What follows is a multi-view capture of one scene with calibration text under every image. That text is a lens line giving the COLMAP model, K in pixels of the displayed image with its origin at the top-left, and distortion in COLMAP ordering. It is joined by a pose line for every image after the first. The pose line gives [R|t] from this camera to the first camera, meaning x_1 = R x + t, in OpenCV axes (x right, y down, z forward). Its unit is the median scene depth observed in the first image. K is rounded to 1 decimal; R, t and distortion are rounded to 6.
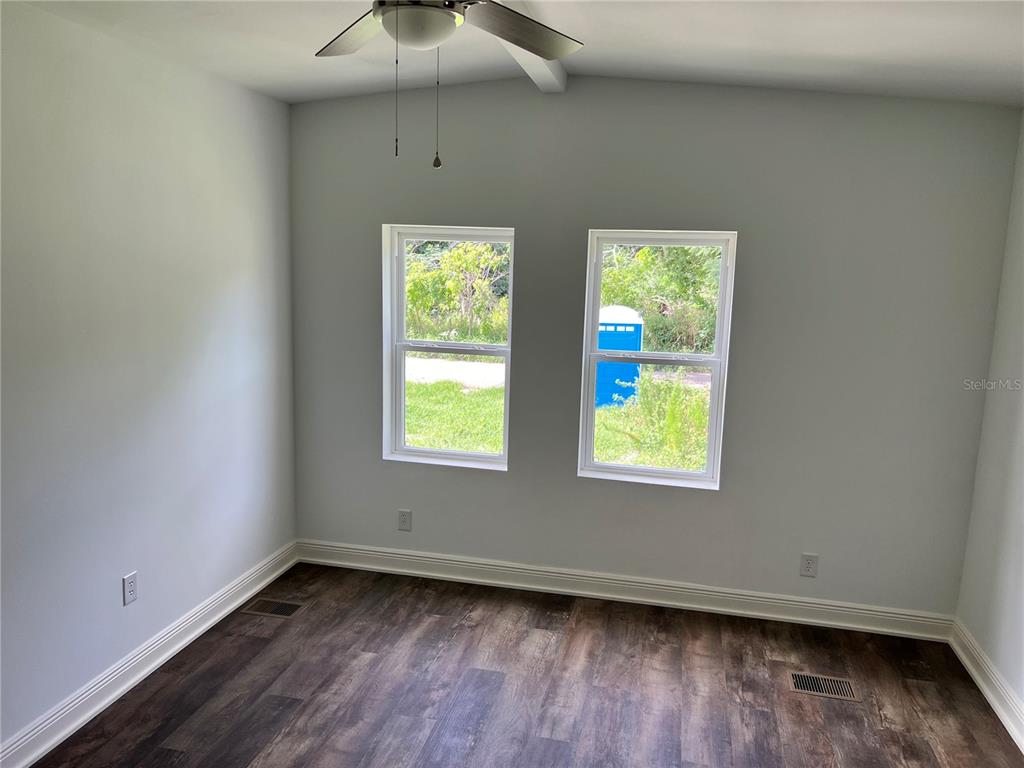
lens RADIAL K [[780.6, 0, 509.9], [0, 780.6, 379.6], [0, 0, 1]] dist [0.051641, -0.060751]
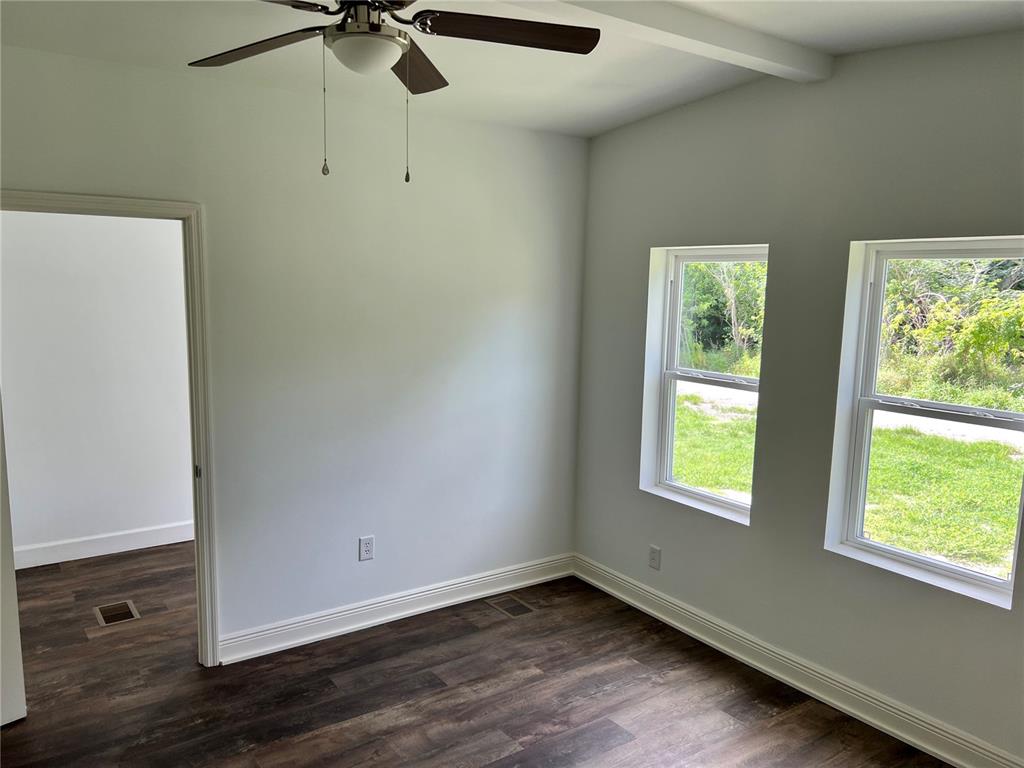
lens RADIAL K [[780.6, 0, 512.0], [0, 780.6, 387.0], [0, 0, 1]] dist [0.051641, -0.060751]
pose [[0.739349, 0.078192, -0.668767, 0.398380], [-0.105544, 0.994415, -0.000415, -0.007571], [0.664999, 0.070891, 0.743472, 0.184261]]
